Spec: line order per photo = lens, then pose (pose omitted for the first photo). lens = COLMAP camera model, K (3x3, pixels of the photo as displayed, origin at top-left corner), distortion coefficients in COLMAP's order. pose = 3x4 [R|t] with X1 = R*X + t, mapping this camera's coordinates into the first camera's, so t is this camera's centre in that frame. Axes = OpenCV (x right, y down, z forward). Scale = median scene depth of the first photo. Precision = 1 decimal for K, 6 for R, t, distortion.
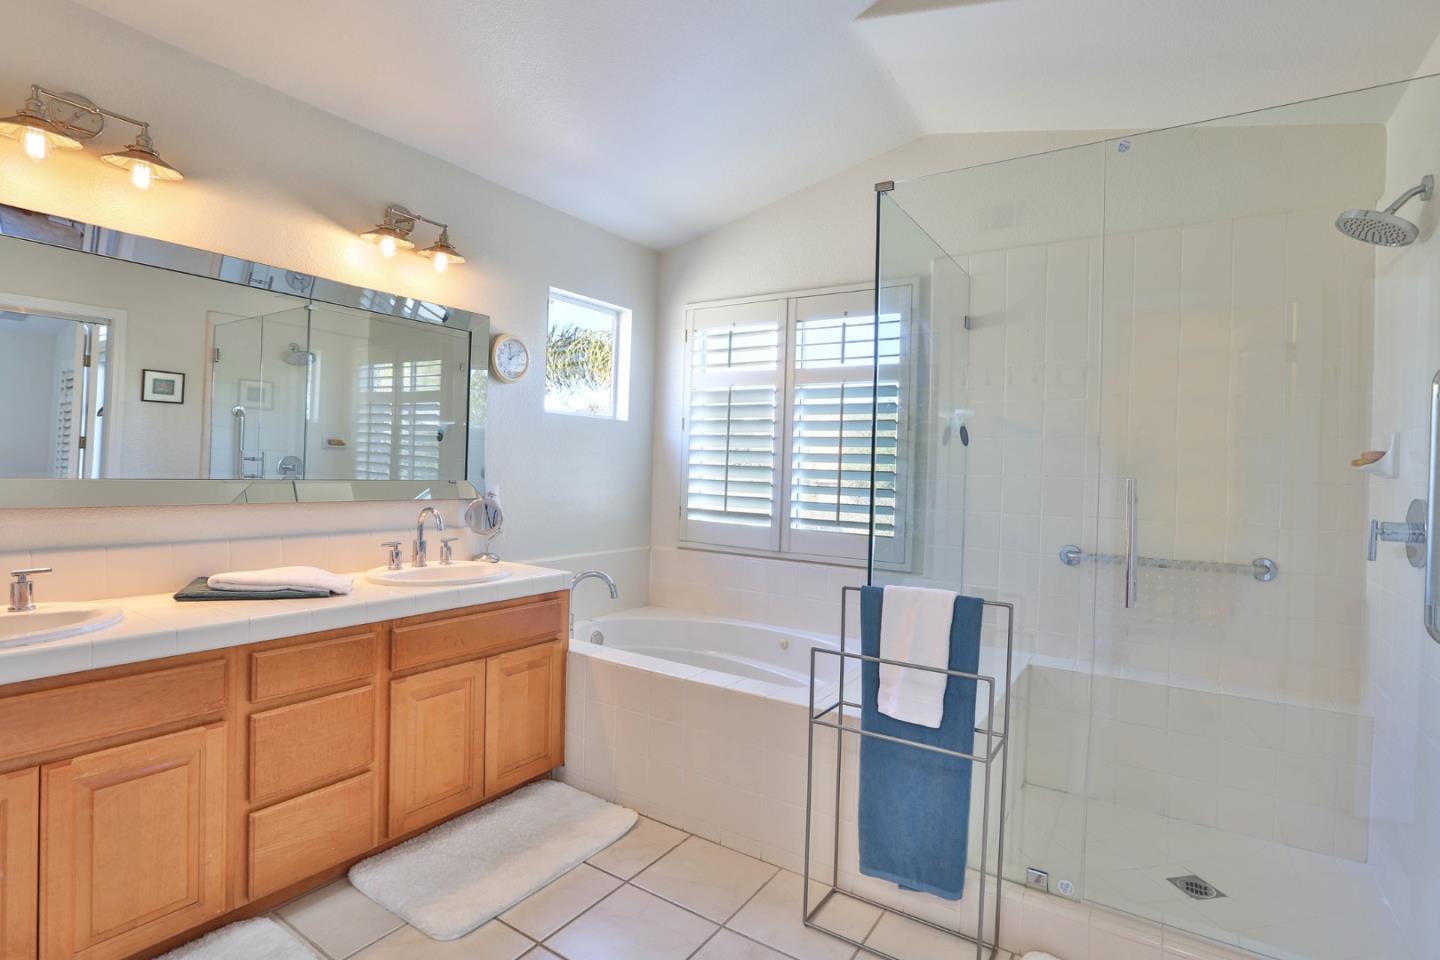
lens RADIAL K [[696.4, 0, 719.9], [0, 696.4, 472.0], [0, 0, 1]] dist [-0.058432, 0.022889]
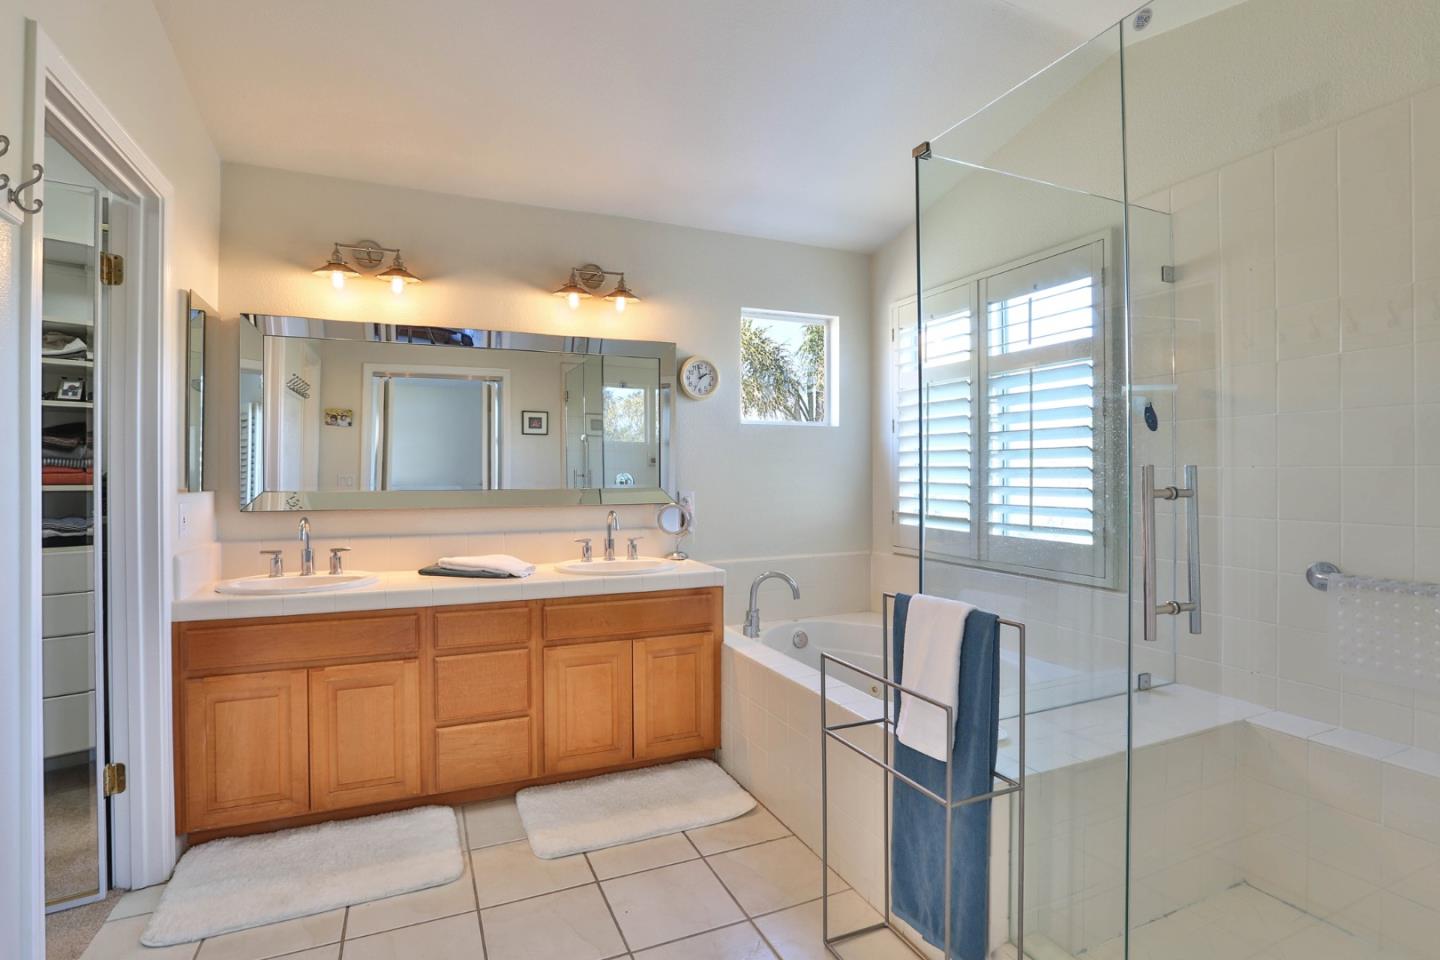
lens RADIAL K [[696.4, 0, 719.9], [0, 696.4, 472.0], [0, 0, 1]] dist [-0.058432, 0.022889]
pose [[0.840700, -0.031826, -0.540565, 0.398356], [0.024581, 0.999485, -0.020617, 0.014047], [0.540943, 0.004045, 0.841050, 0.087584]]
